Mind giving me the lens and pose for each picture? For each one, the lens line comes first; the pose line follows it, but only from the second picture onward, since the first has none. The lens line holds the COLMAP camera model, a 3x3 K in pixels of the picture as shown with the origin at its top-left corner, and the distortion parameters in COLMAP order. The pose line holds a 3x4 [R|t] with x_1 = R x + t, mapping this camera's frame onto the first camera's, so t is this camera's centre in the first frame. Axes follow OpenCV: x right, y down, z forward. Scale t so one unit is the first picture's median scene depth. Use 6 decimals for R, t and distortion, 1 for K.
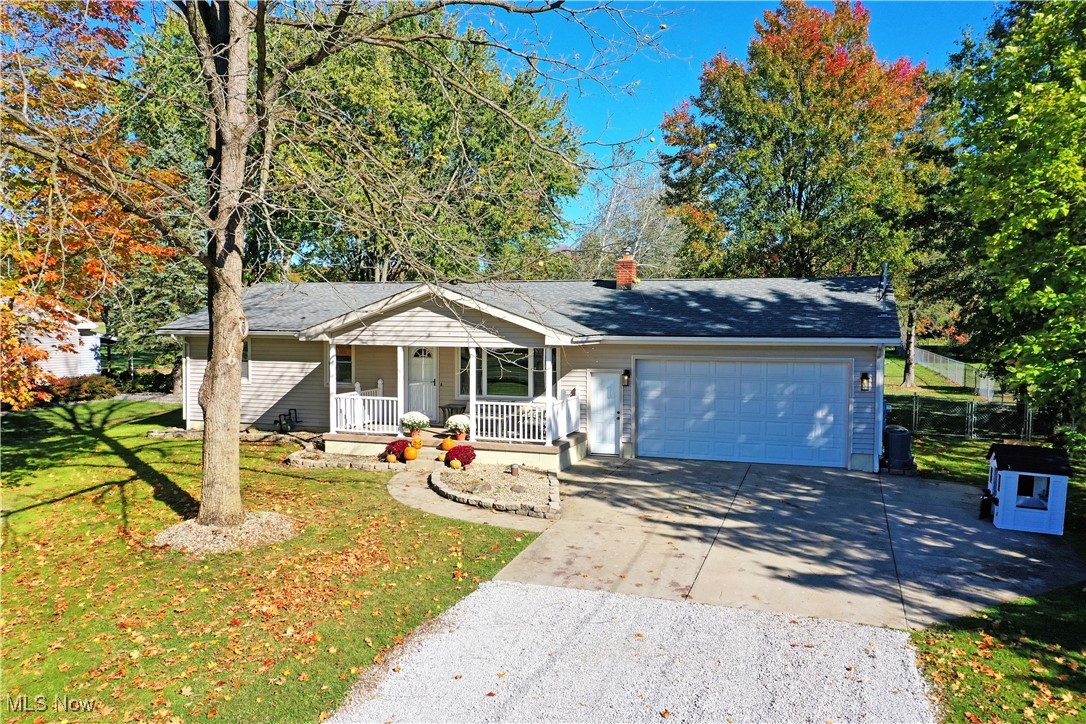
lens RADIAL K [[863.7, 0, 543.4], [0, 863.7, 338.9], [0, 0, 1]] dist [0.004106, 0.001068]
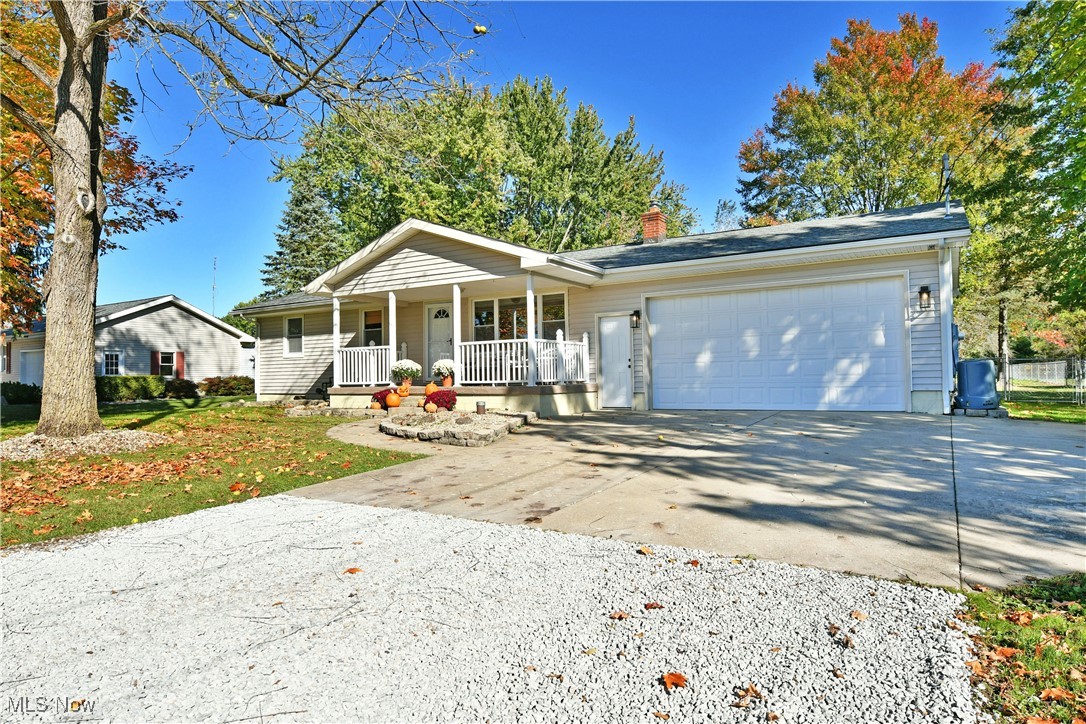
lens RADIAL K [[658.7, 0, 540.7], [0, 658.7, 346.8], [0, 0, 1]] dist [-0.009026, -0.004380]
pose [[0.975479, -0.032768, -0.217637, 0.157377], [0.018148, 0.997463, -0.068838, 0.126428], [0.219341, 0.063200, 0.973599, 0.338804]]
